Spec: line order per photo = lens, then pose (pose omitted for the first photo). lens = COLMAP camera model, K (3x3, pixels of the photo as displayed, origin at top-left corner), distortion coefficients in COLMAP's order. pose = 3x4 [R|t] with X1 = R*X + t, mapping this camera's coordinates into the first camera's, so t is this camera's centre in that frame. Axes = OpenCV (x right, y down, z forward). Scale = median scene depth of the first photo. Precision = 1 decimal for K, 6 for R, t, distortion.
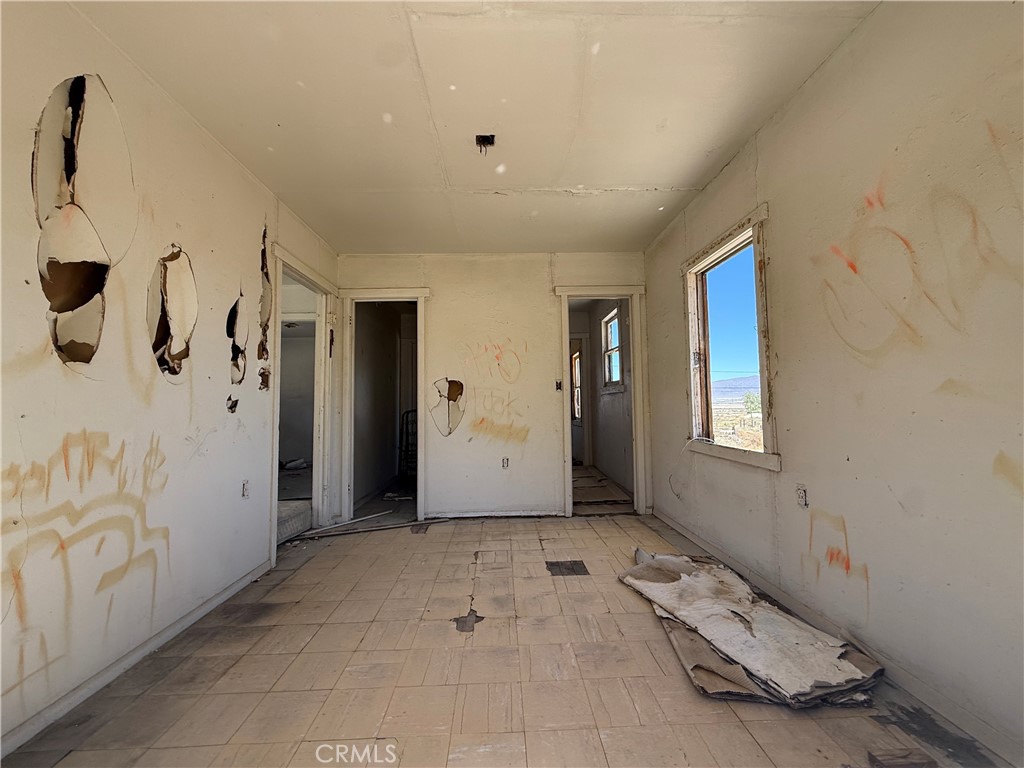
lens RADIAL K [[408.0, 0, 510.1], [0, 408.0, 383.5], [0, 0, 1]] dist [-0.000655, 0.000519]
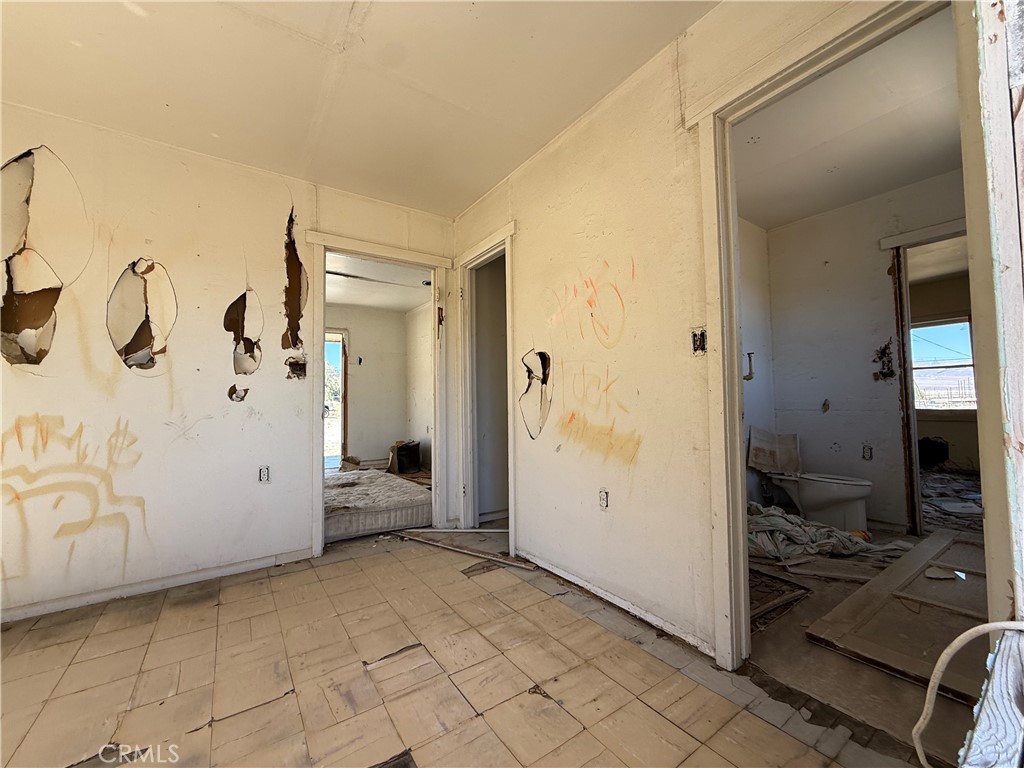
lens RADIAL K [[408.2, 0, 510.2], [0, 408.2, 383.1], [0, 0, 1]] dist [0.000707, 0.000342]
pose [[0.546053, -0.028522, -0.837265, 0.598645], [0.054685, 0.998502, 0.001650, 0.060669], [0.835964, -0.046687, 0.546794, 1.001603]]
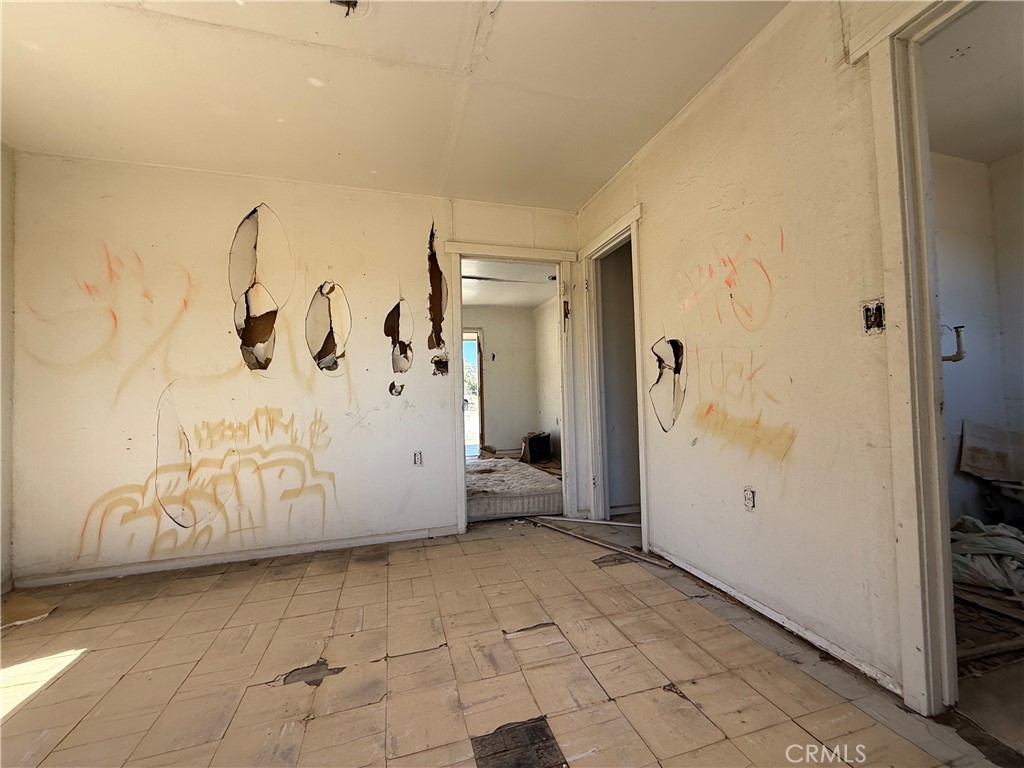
lens RADIAL K [[408.0, 0, 510.1], [0, 408.0, 383.5], [0, 0, 1]] dist [-0.000655, 0.000519]
pose [[0.260574, -0.020939, -0.965227, 0.615976], [0.079070, 0.996869, -0.000280, 0.061904], [0.962211, -0.076247, 0.261414, 0.999313]]
